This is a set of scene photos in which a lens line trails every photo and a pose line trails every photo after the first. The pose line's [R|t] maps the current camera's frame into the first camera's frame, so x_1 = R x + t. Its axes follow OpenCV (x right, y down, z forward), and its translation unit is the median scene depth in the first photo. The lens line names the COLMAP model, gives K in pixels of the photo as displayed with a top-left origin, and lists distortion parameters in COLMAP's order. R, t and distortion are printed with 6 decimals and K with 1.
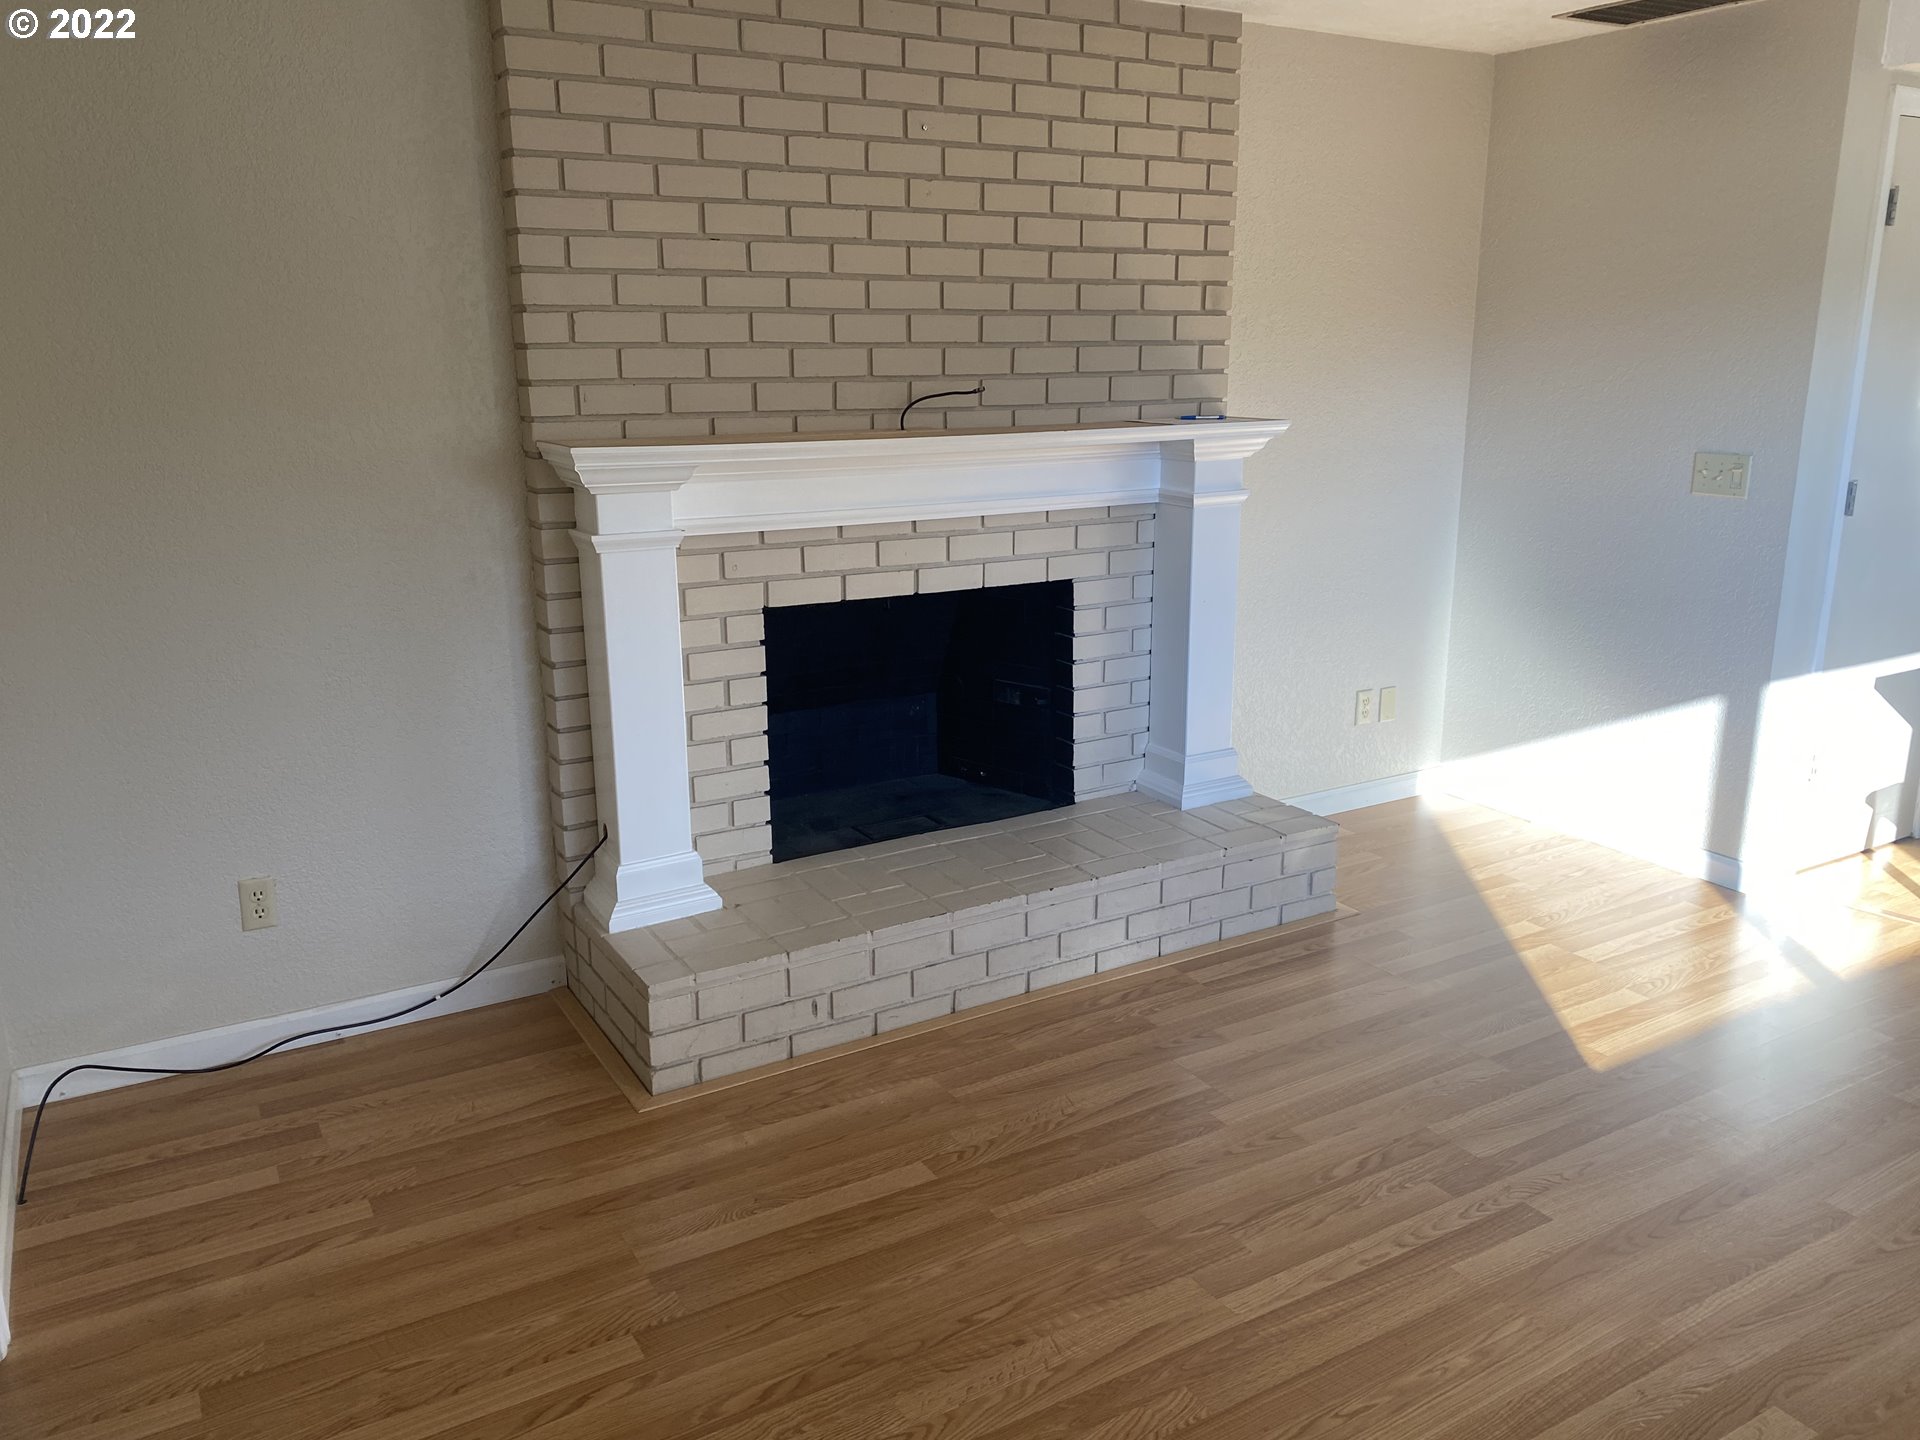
lens RADIAL K [[1478.9, 0, 959.2], [0, 1478.9, 714.3], [0, 0, 1]] dist [0.023397, -0.017661]
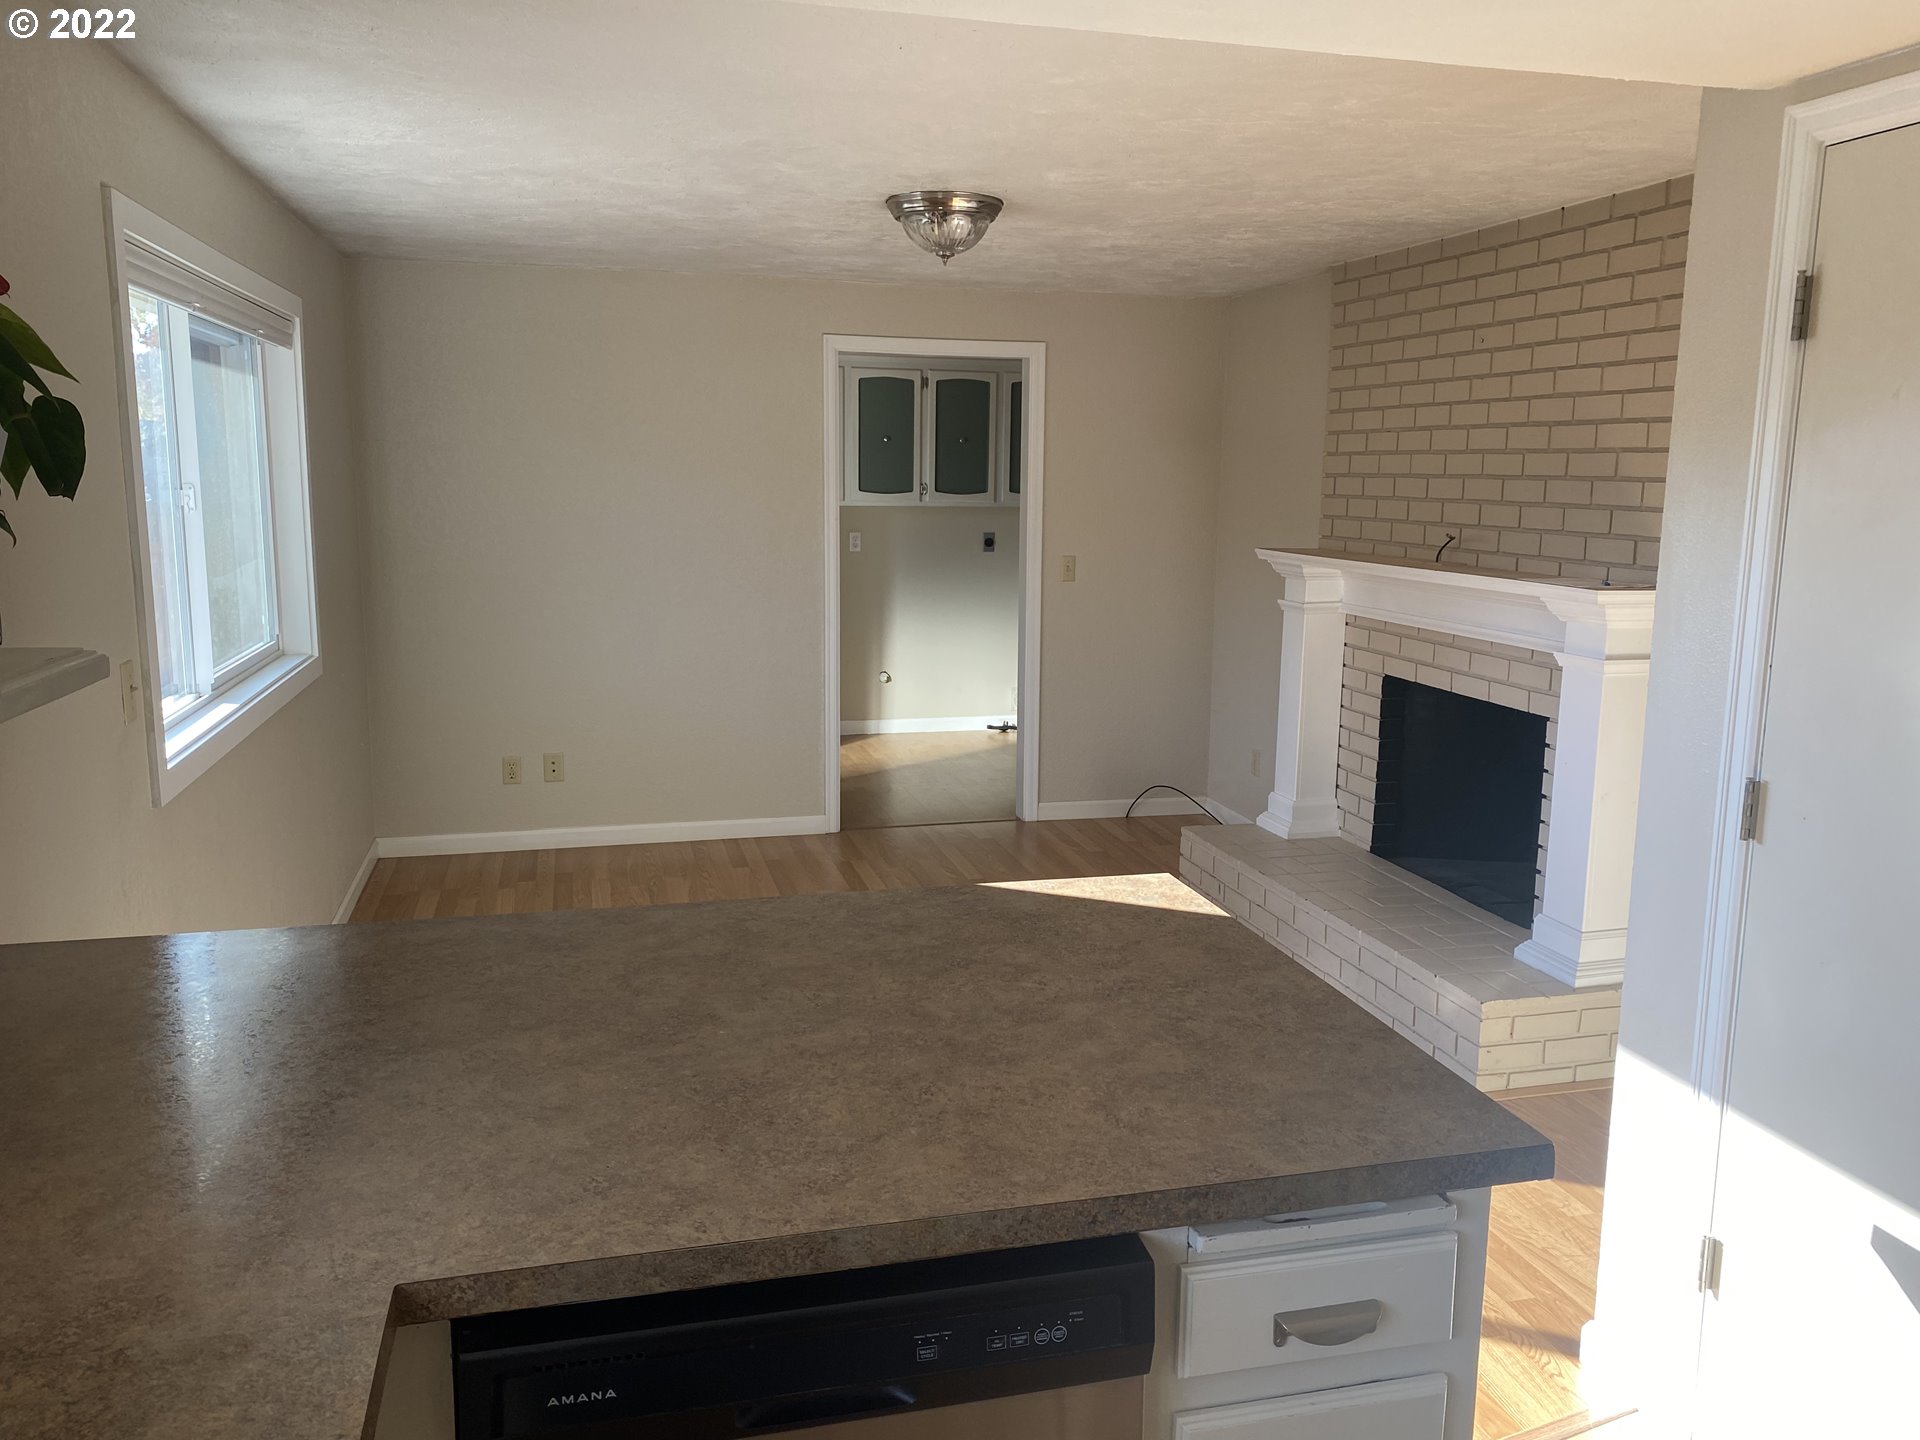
lens RADIAL K [[1478.9, 0, 978.4], [0, 1478.9, 731.1], [0, 0, 1]] dist [0.023397, -0.017661]
pose [[-0.271564, 0.164905, -0.948187, 1.280251], [-0.255024, 0.937664, 0.236114, -0.243171], [0.928017, 0.305931, -0.212581, 0.883761]]
